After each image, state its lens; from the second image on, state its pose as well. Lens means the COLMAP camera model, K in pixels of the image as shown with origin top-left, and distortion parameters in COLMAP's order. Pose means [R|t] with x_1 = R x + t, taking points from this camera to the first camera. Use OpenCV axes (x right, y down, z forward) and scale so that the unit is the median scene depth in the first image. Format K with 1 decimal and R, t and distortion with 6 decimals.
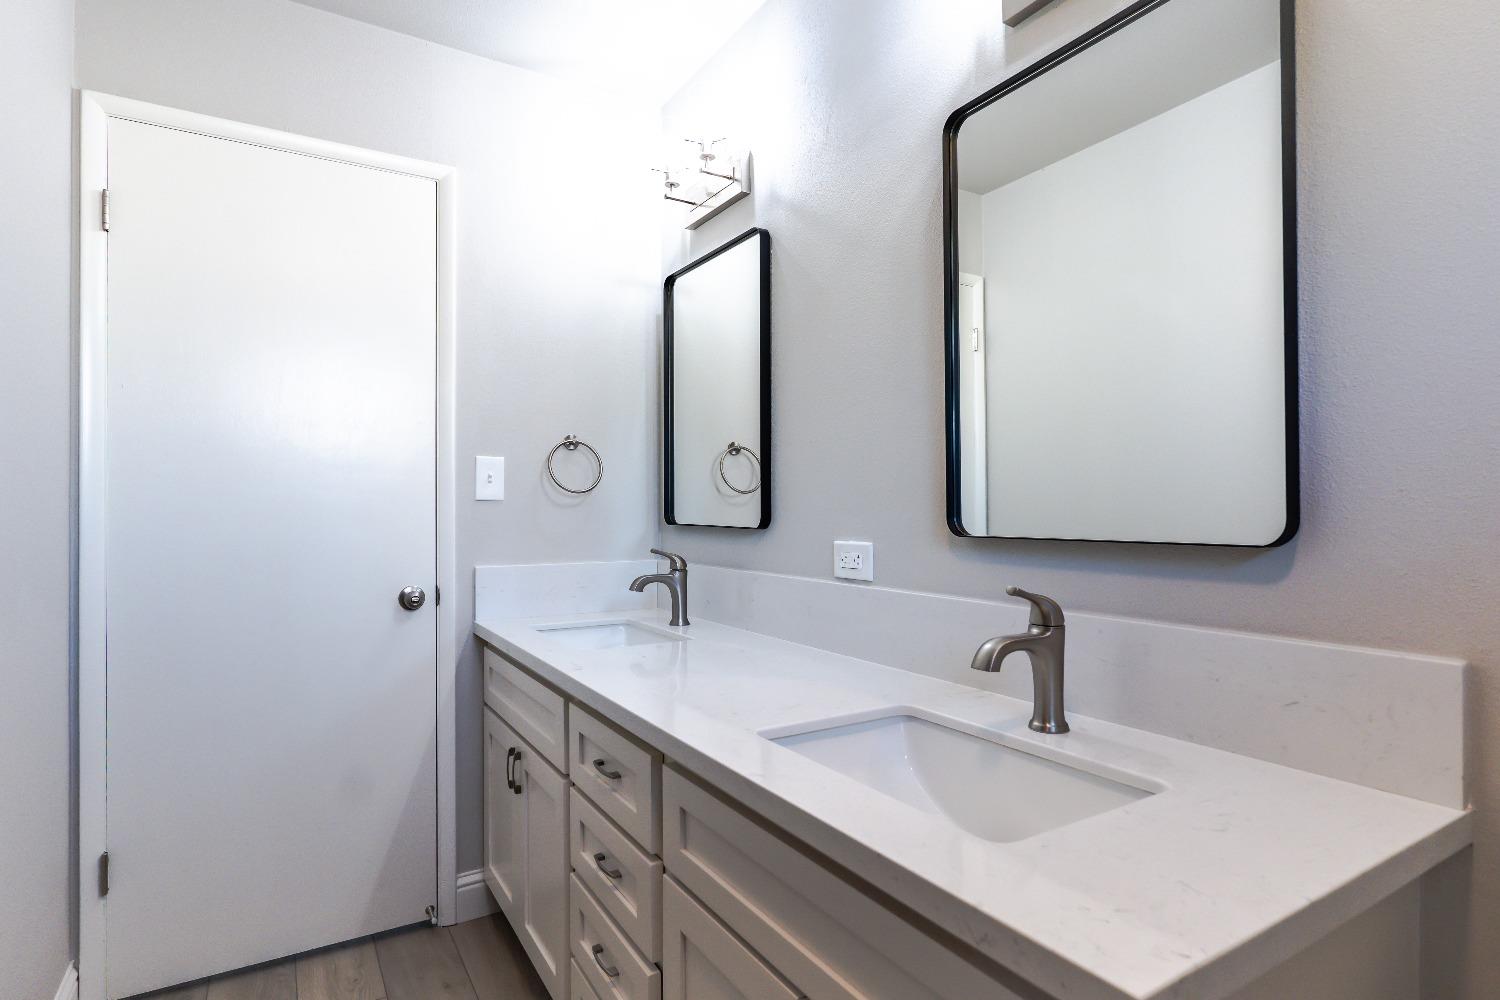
lens RADIAL K [[777.6, 0, 752.9], [0, 777.6, 500.8], [0, 0, 1]] dist [-0.017309, 0.008531]
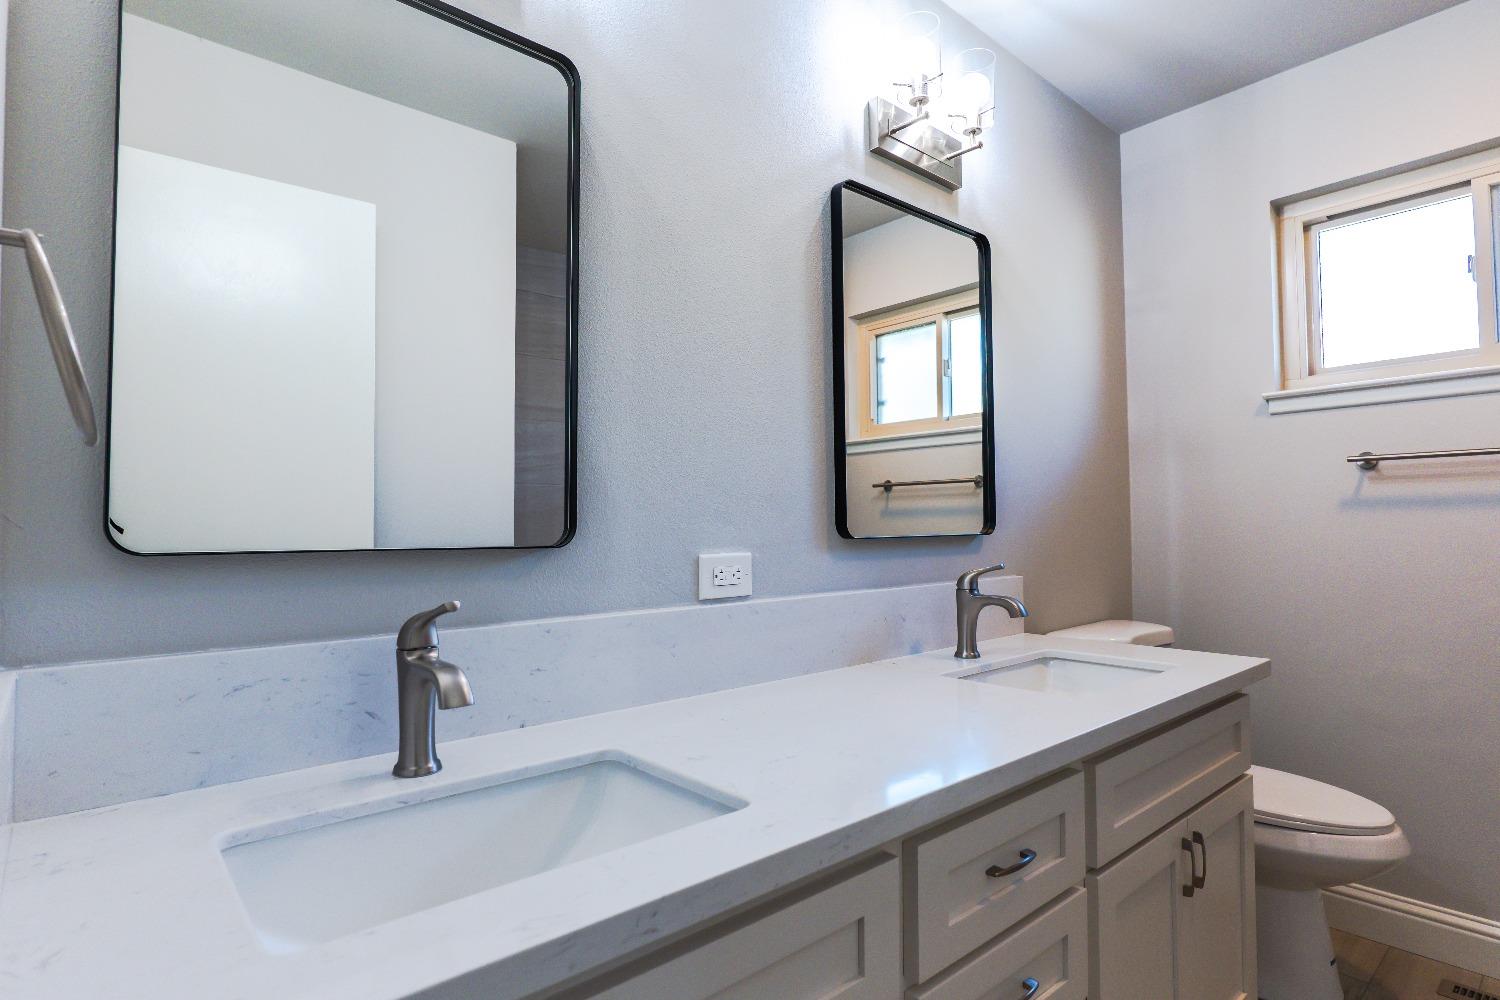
lens RADIAL K [[777.6, 0, 742.5], [0, 777.6, 507.0], [0, 0, 1]] dist [-0.017309, 0.008531]
pose [[-0.148425, 0.012646, 0.988843, -0.742130], [-0.011846, 0.999824, -0.014565, 0.013691], [-0.988853, -0.013876, -0.148249, 1.141260]]
